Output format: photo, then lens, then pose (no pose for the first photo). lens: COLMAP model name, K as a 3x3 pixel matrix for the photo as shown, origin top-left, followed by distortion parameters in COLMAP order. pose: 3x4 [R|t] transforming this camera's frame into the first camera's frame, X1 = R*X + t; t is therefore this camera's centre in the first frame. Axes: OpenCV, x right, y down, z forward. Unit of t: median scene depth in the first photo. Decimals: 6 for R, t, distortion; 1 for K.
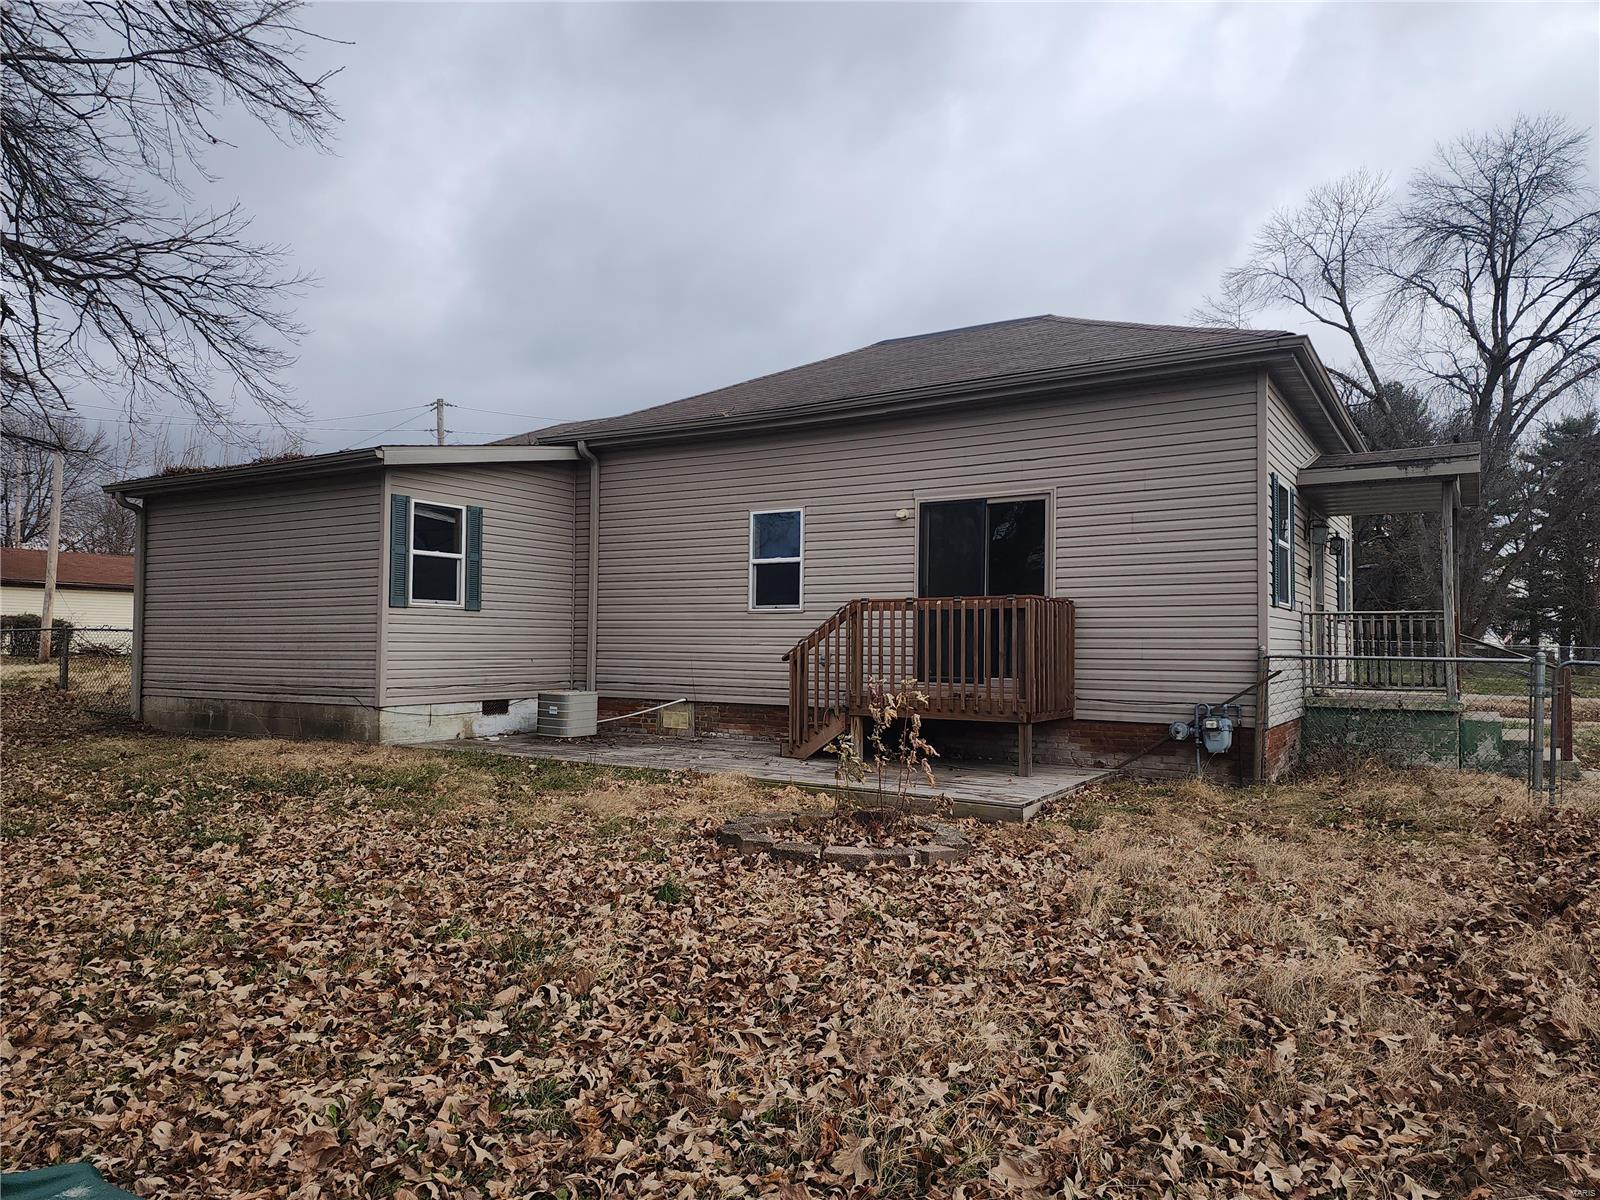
lens RADIAL K [[1055.2, 0, 798.1], [0, 1055.2, 609.1], [0, 0, 1]] dist [0.100936, -0.091690]
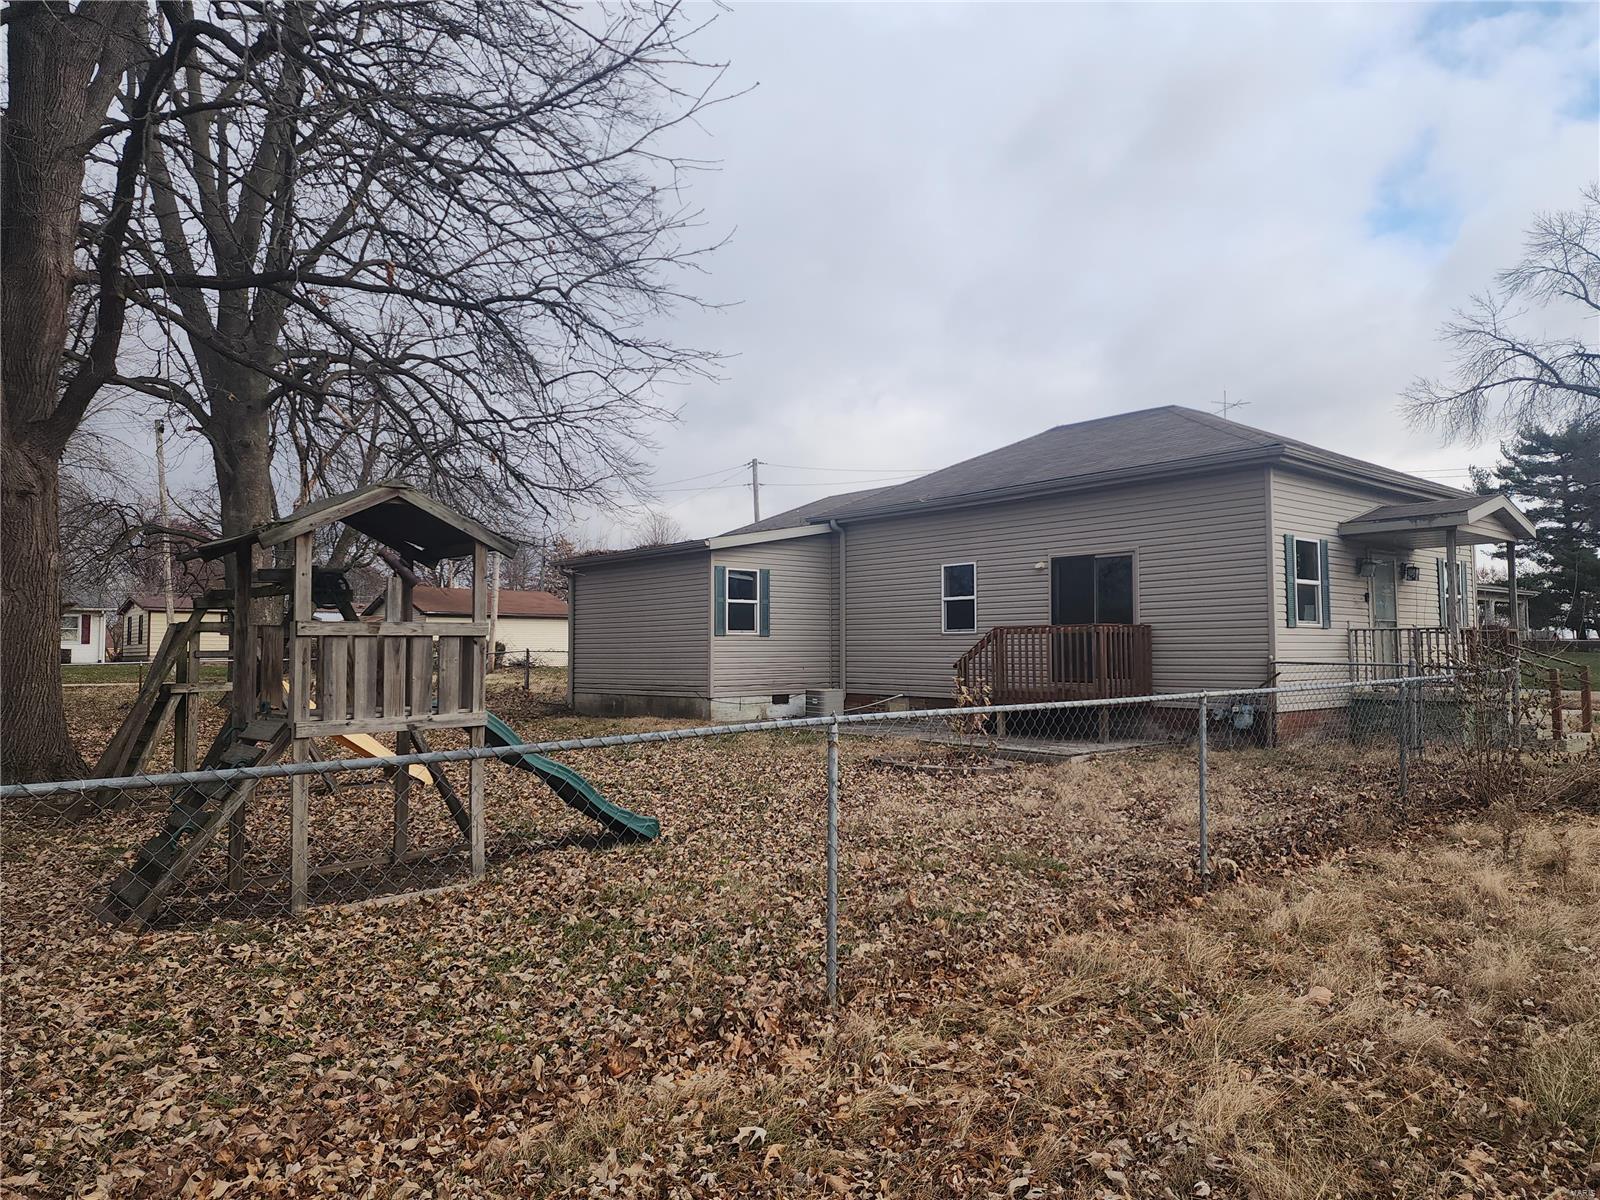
lens RADIAL K [[1034.7, 0, 800.0], [0, 1034.7, 600.0], [0, 0, 1]] dist [0.142426, -0.083989]
pose [[0.957093, -0.028026, -0.288421, 0.189395], [0.023456, 0.999539, -0.019290, -0.022642], [0.288829, 0.011698, 0.957309, -0.450871]]
